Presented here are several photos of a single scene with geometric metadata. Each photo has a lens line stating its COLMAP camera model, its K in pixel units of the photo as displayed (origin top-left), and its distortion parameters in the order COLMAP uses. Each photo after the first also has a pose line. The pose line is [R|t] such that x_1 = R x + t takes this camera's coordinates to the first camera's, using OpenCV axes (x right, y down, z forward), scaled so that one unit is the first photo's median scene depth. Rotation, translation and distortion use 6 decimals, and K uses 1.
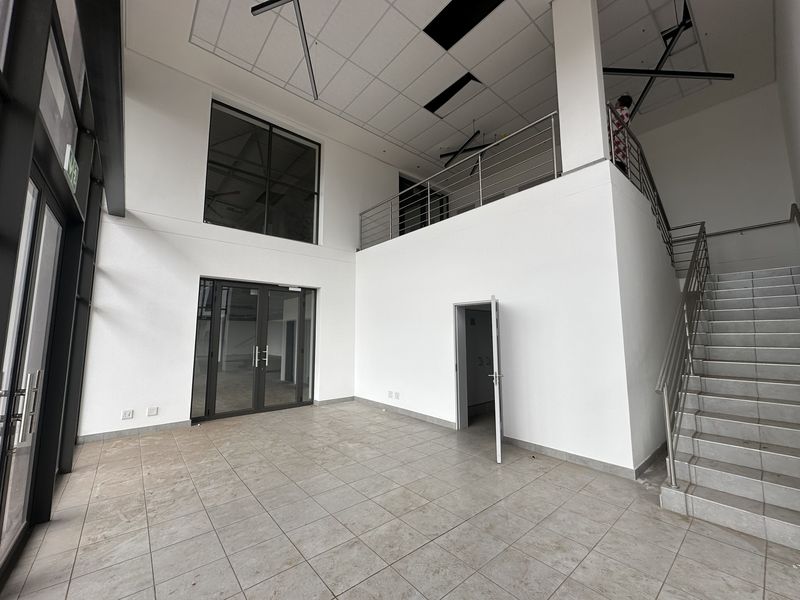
lens RADIAL K [[319.1, 0, 398.3], [0, 319.1, 298.9], [0, 0, 1]] dist [-0.004190, 0.000484]
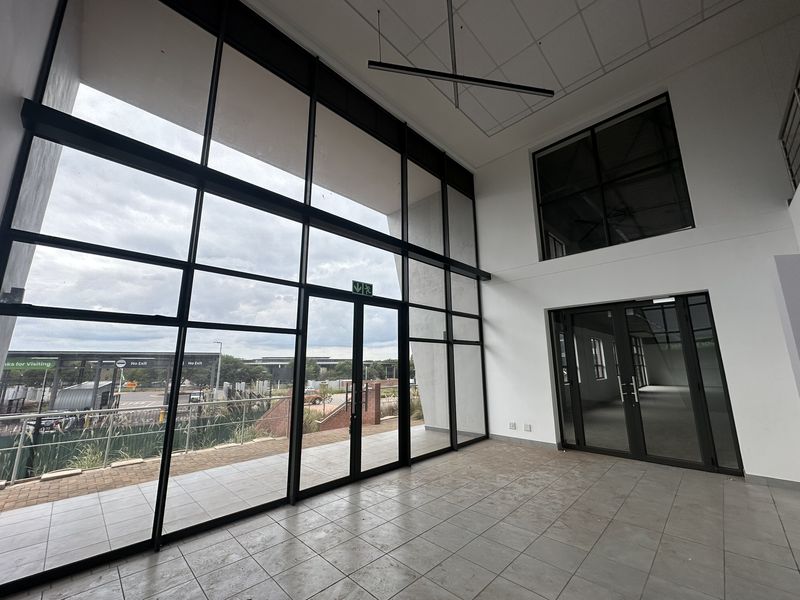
lens RADIAL K [[319.1, 0, 398.1], [0, 319.1, 298.9], [0, 0, 1]] dist [-0.004190, 0.000484]
pose [[0.085671, -0.194349, -0.977184, 0.536870], [0.120623, 0.975599, -0.183459, 0.042514], [0.988995, -0.102154, 0.107024, 0.487176]]
